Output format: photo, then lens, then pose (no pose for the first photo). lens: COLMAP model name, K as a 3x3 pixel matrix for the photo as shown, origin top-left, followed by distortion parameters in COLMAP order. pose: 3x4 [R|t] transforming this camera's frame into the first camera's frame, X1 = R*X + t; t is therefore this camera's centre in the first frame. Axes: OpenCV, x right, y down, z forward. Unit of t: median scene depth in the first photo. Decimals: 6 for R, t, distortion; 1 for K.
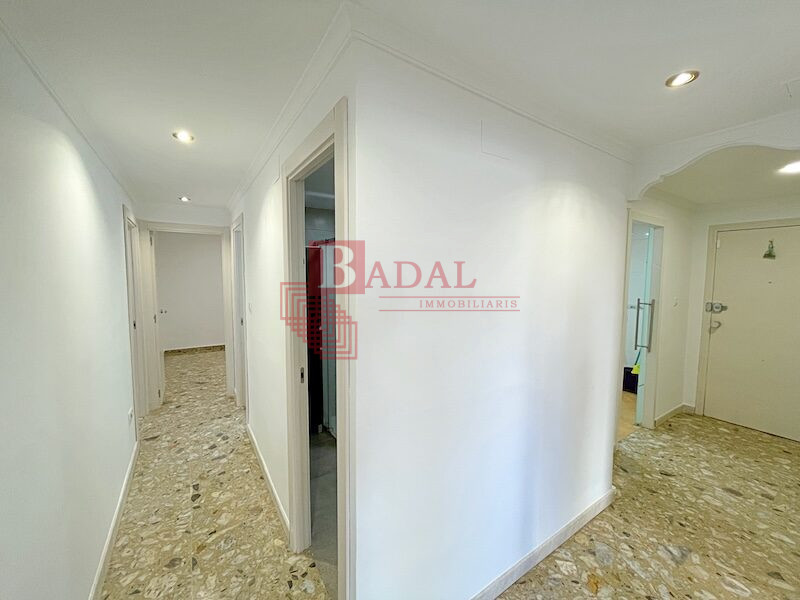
lens RADIAL K [[321.0, 0, 400.4], [0, 321.0, 299.9], [0, 0, 1]] dist [-0.002459, -0.000549]
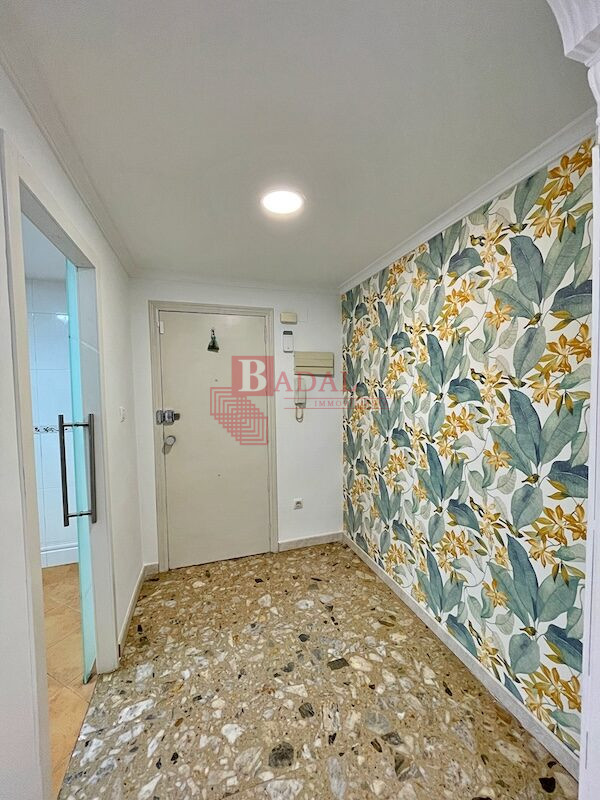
lens RADIAL K [[321.0, 0, 301.0], [0, 321.0, 401.1], [0, 0, 1]] dist [-0.002459, -0.000549]
pose [[0.265506, -0.054888, 0.962546, 0.399734], [0.090560, 0.995384, 0.031780, -0.007779], [-0.959847, 0.078731, 0.269251, 0.551981]]
